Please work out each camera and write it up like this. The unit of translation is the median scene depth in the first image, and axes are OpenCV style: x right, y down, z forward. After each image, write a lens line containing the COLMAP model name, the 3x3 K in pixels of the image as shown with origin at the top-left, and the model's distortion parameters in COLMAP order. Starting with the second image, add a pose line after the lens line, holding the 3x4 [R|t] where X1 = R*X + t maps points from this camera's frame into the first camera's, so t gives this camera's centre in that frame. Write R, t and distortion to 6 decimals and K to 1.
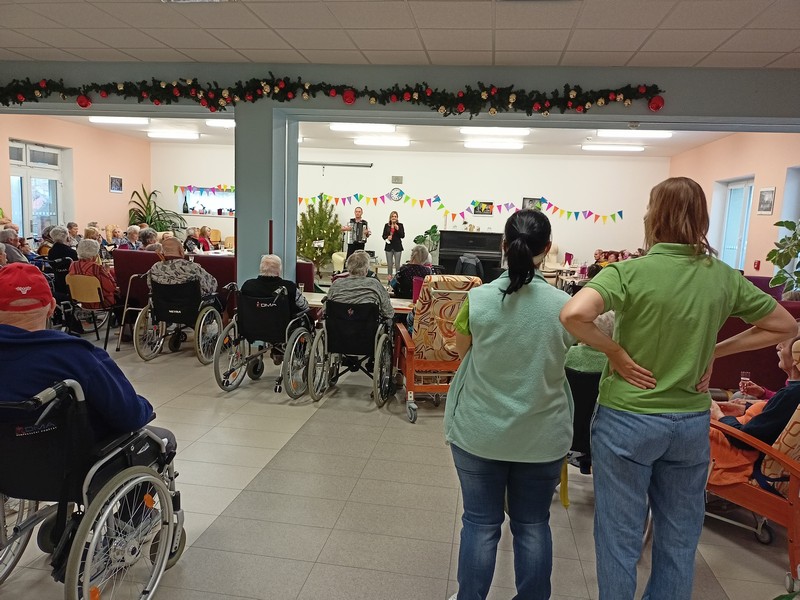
lens RADIAL K [[603.6, 0, 396.7], [0, 603.6, 307.6], [0, 0, 1]] dist [0.075515, -0.116254]
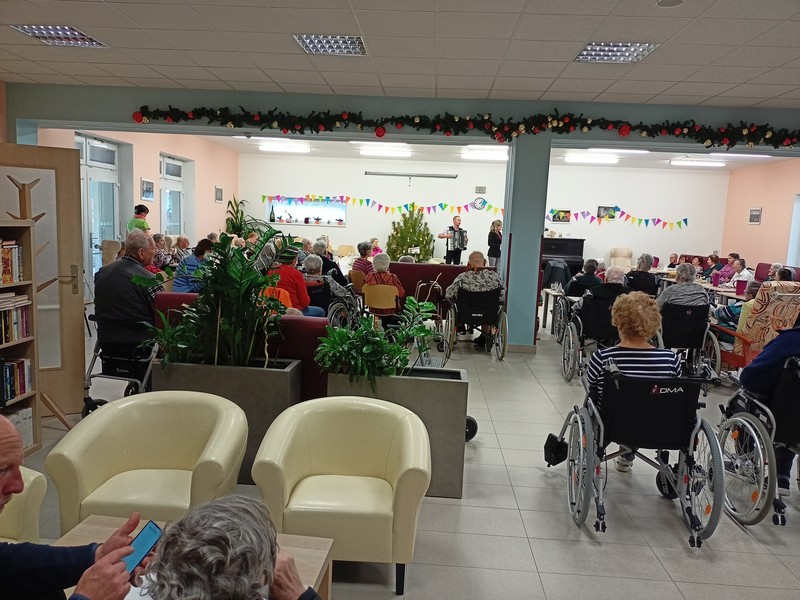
lens RADIAL K [[603.6, 0, 400.3], [0, 603.6, 302.1], [0, 0, 1]] dist [0.075515, -0.116254]
pose [[0.995668, -0.015749, 0.091637, -0.250138], [0.016849, 0.999795, -0.011243, -0.003022], [-0.091441, 0.012738, 0.995729, -0.053882]]
